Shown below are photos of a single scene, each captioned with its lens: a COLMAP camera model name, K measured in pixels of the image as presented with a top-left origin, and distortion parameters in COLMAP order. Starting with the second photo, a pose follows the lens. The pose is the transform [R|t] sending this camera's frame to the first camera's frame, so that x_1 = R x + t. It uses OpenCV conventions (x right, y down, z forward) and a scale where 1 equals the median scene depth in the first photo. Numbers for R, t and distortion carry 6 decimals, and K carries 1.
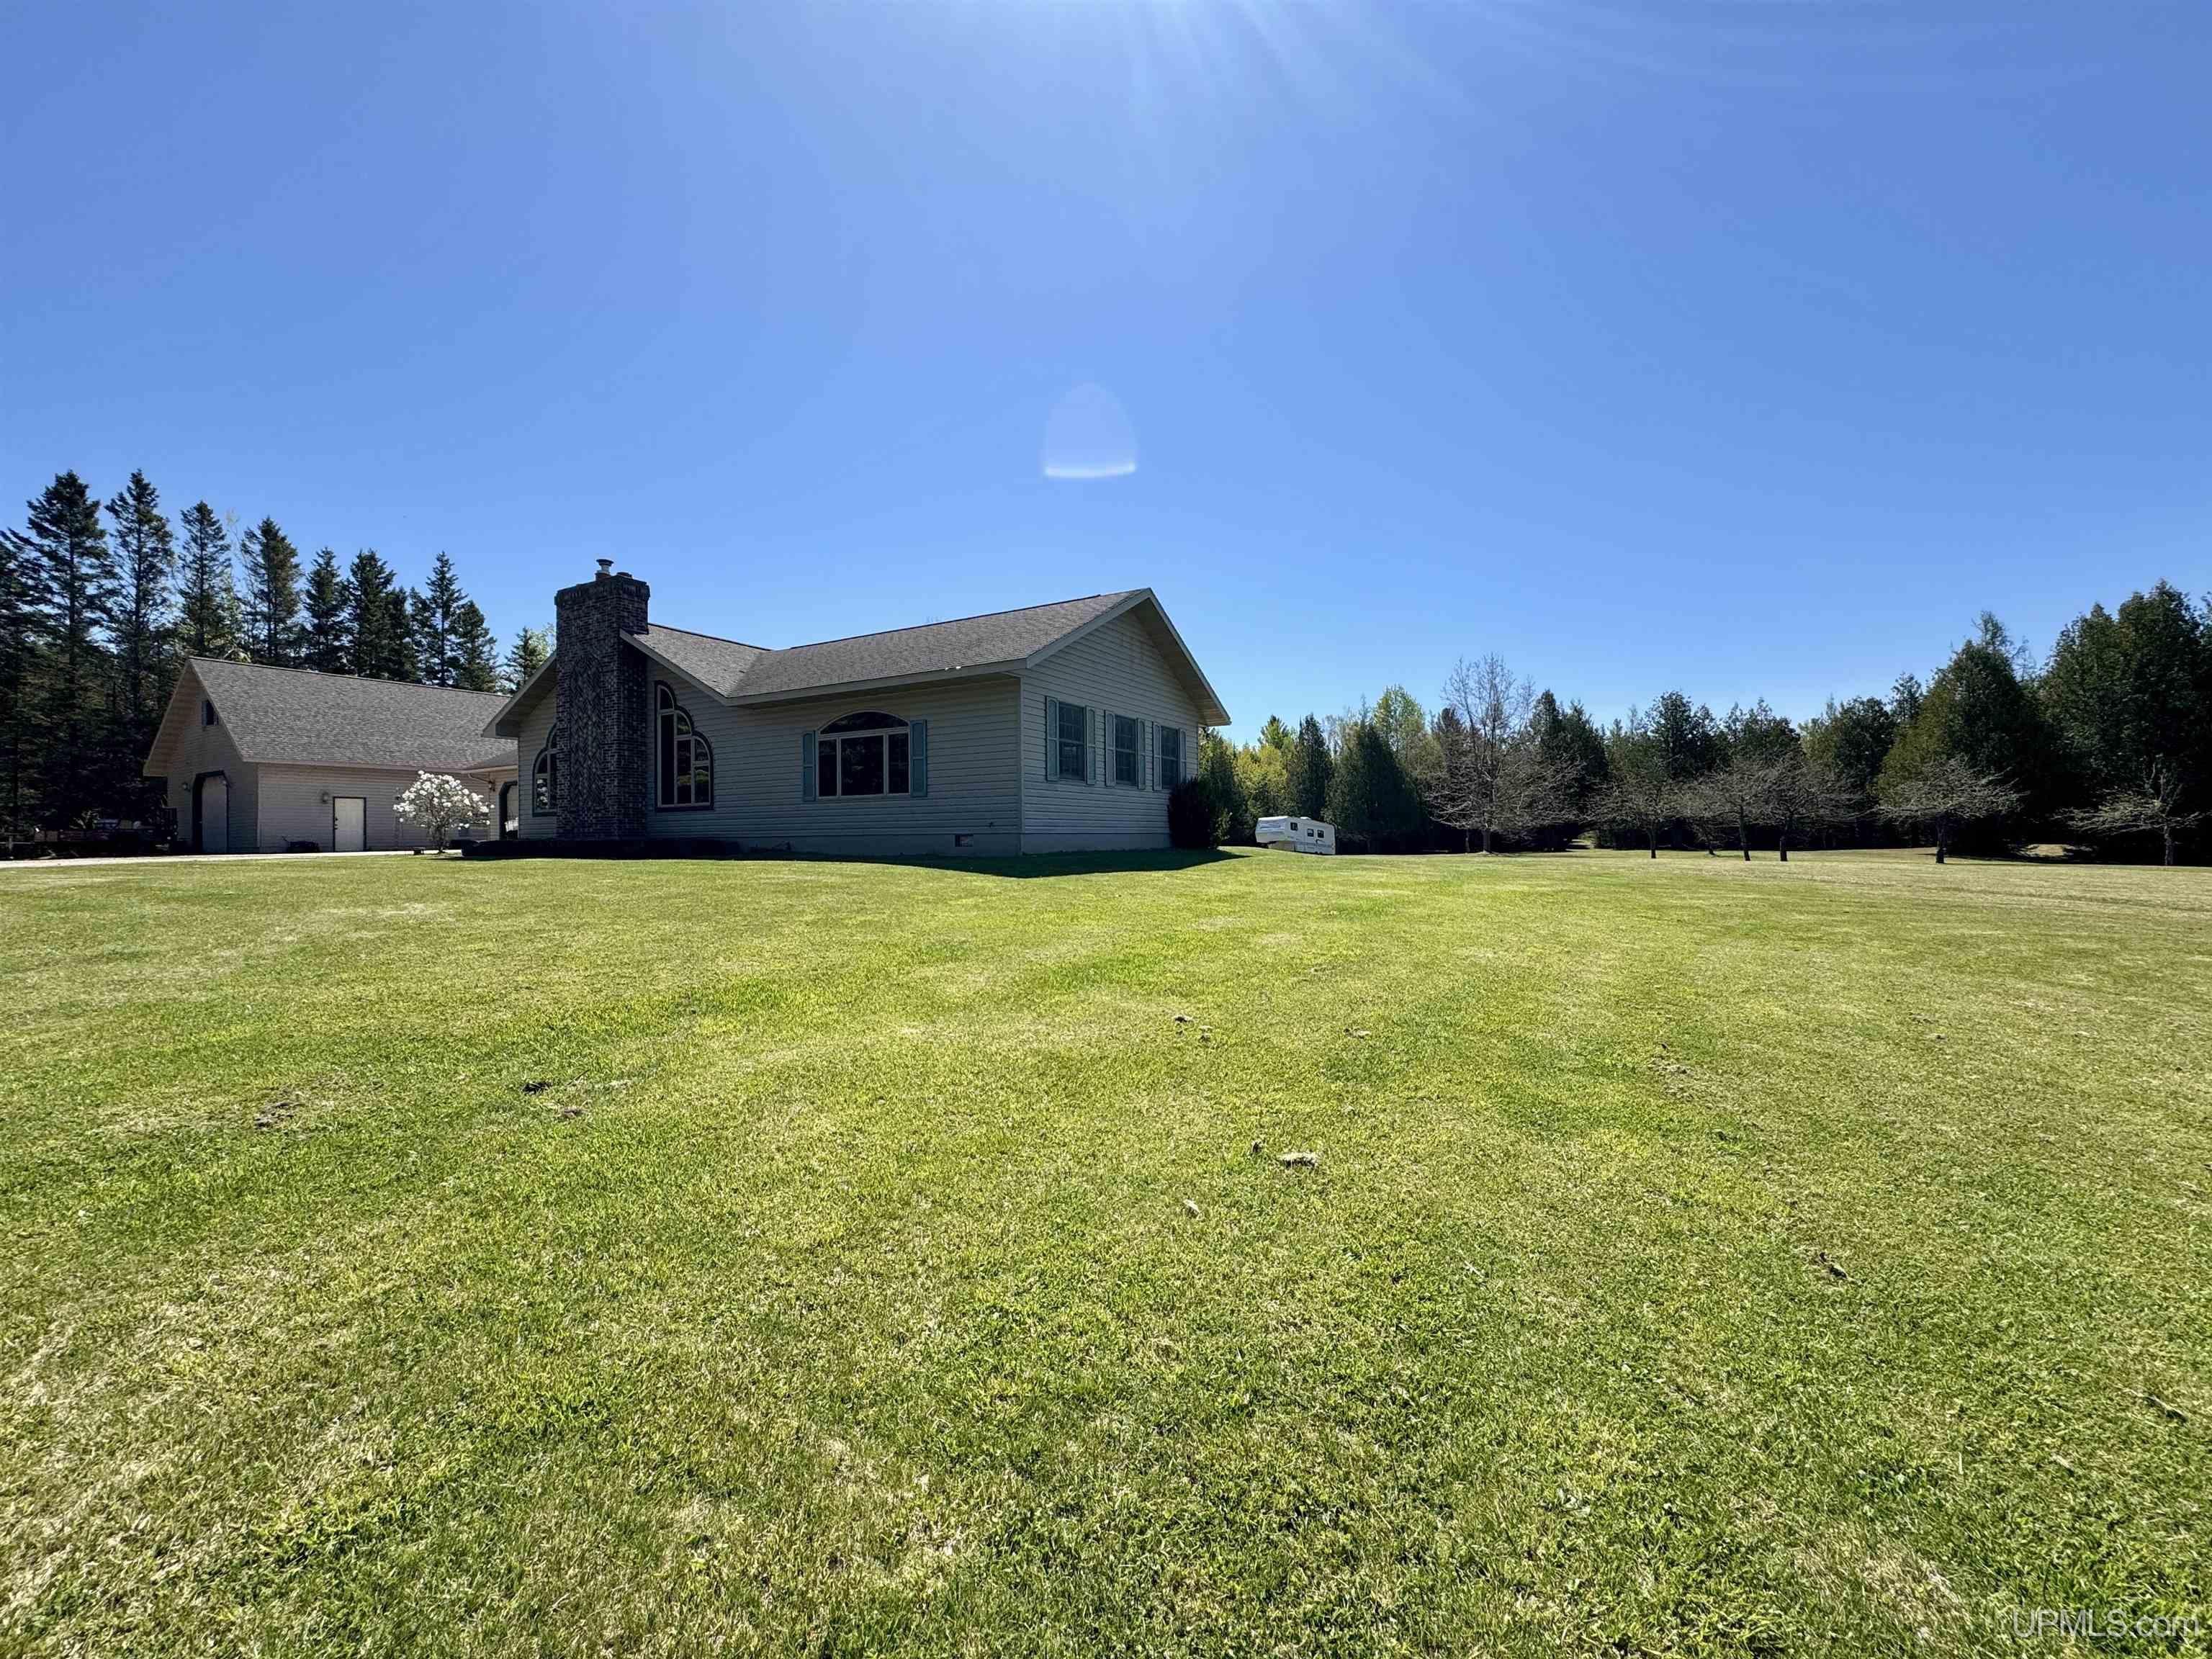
lens RADIAL K [[886.7, 0, 1106.0], [0, 886.7, 829.5], [0, 0, 1]] dist [-0.001231, -0.000033]
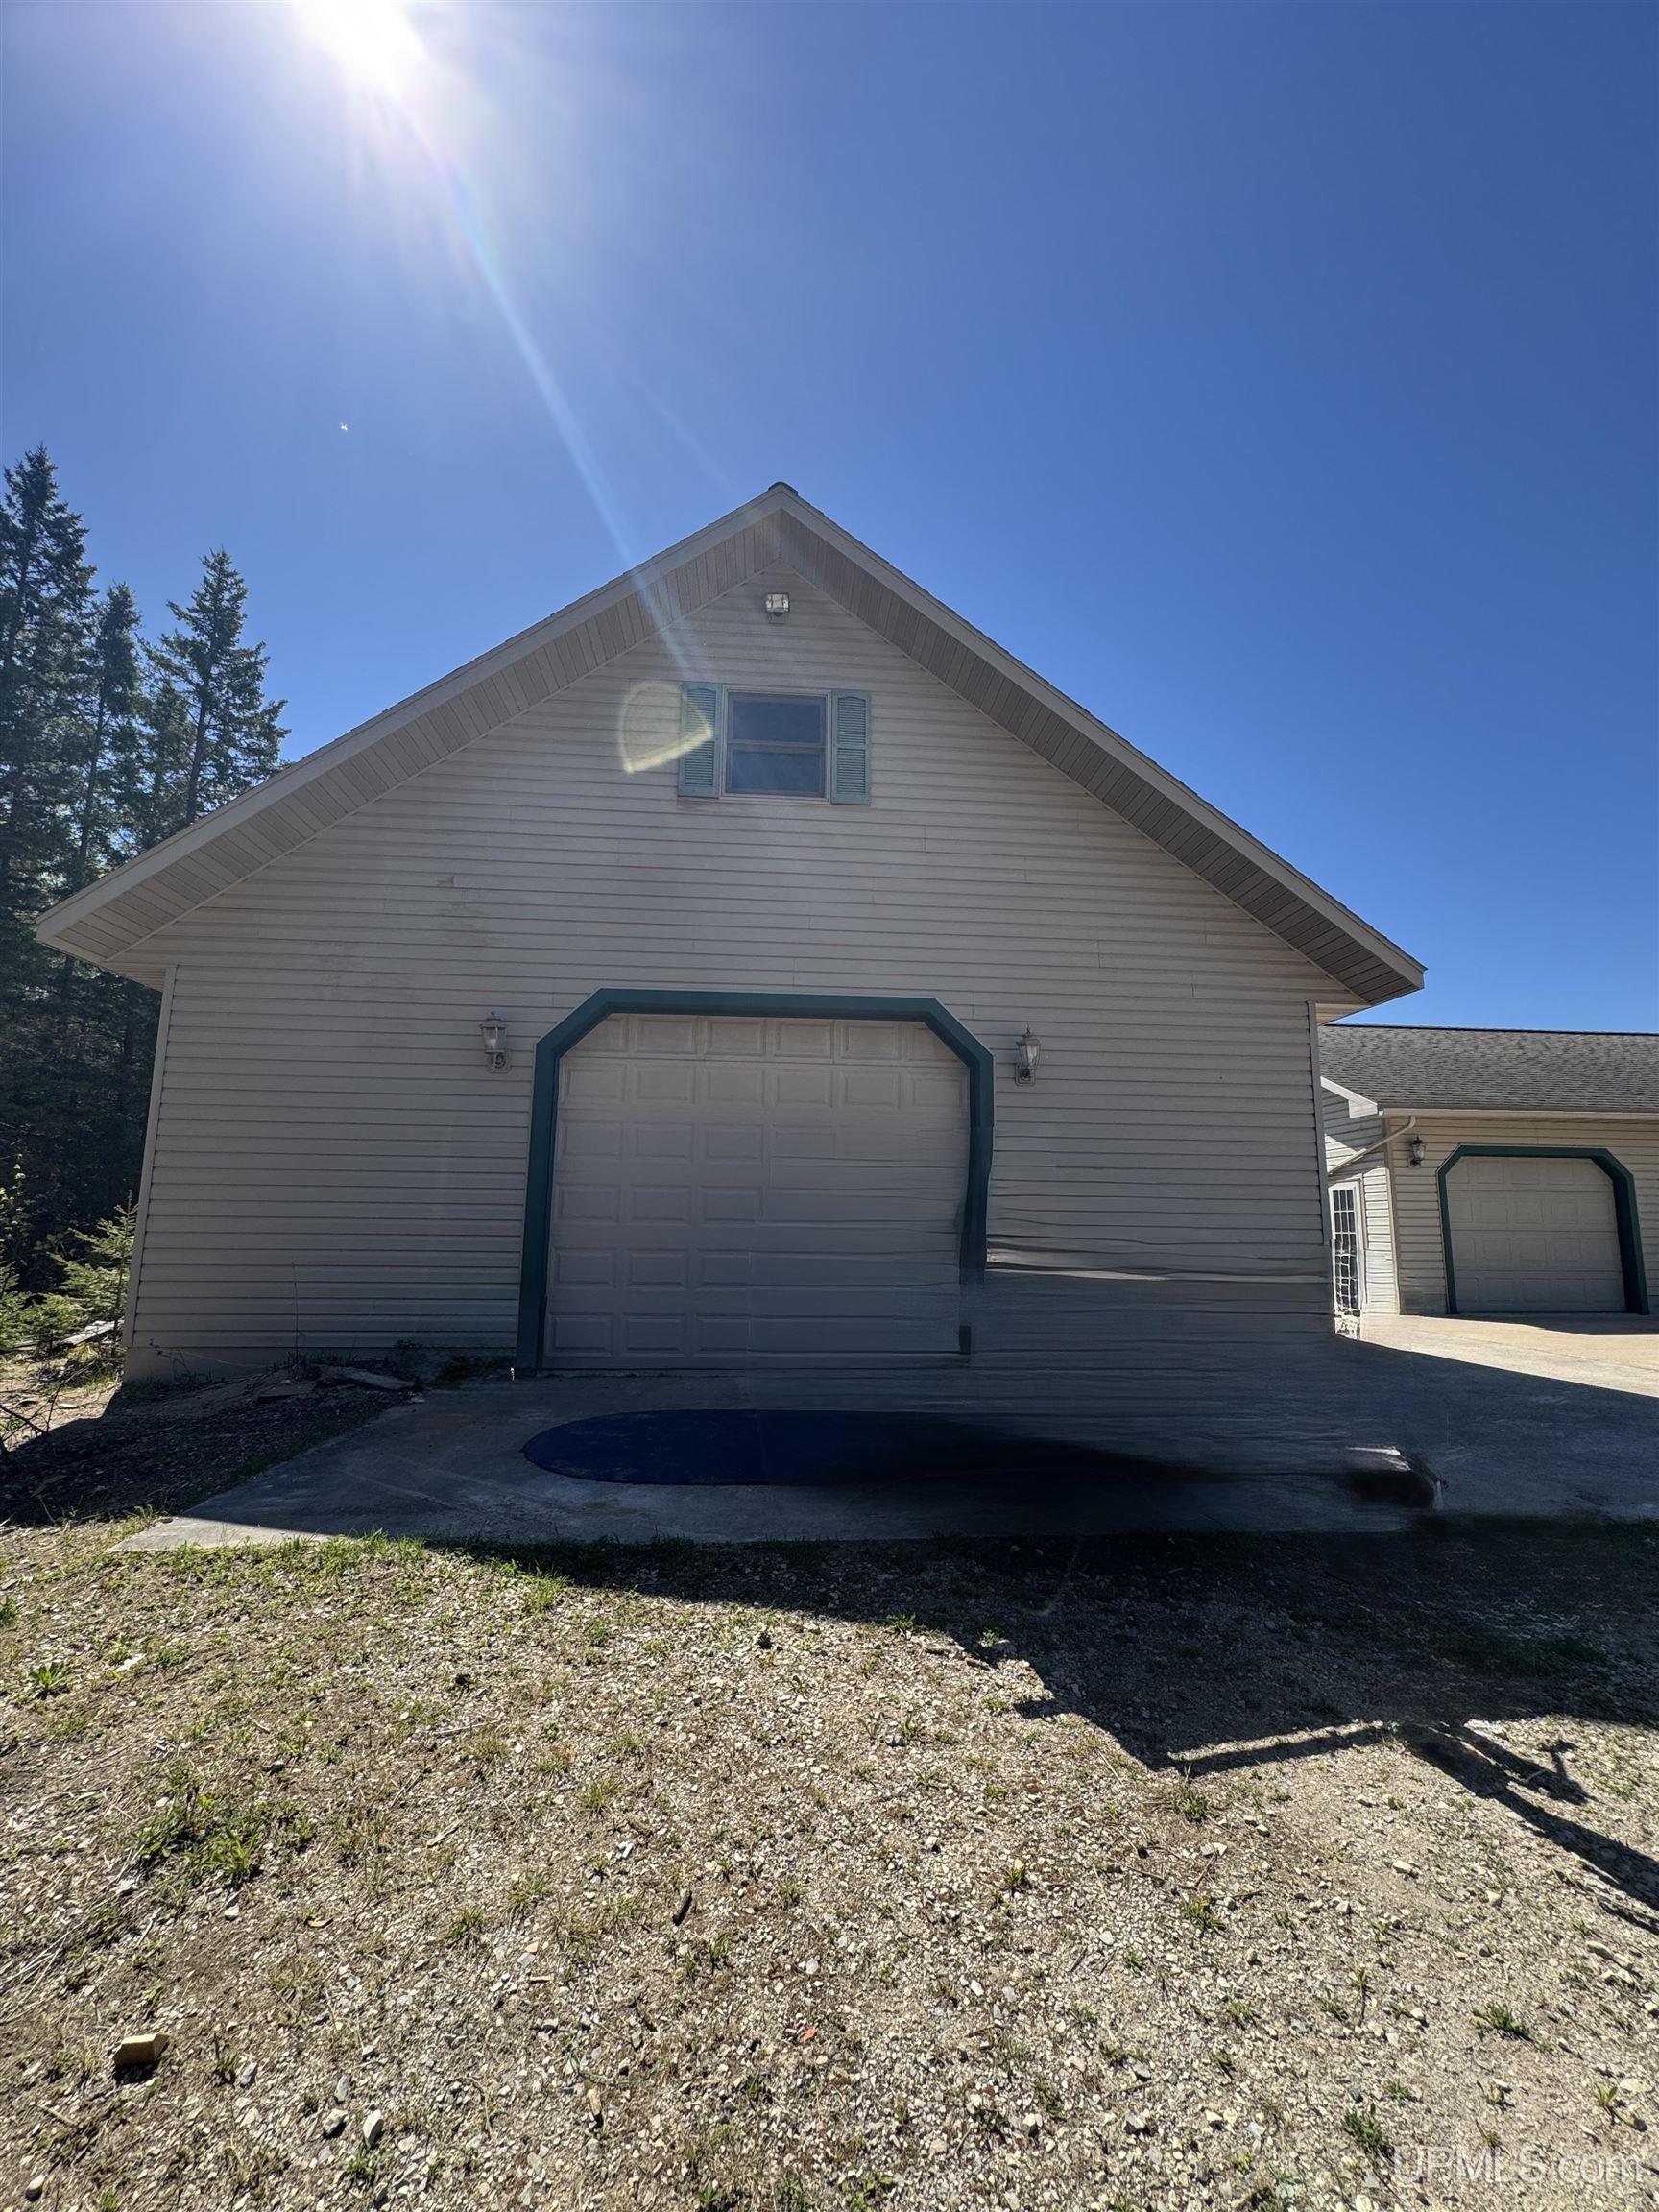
lens RADIAL K [[879.1, 0, 829.5], [0, 879.1, 1106.0], [0, 0, 1]] dist [0.001146, 0.000102]
pose [[0.815429, 0.101053, 0.569968, -0.859786], [-0.024899, 0.989856, -0.139876, -0.005613], [-0.578321, 0.099867, 0.809674, 0.623901]]
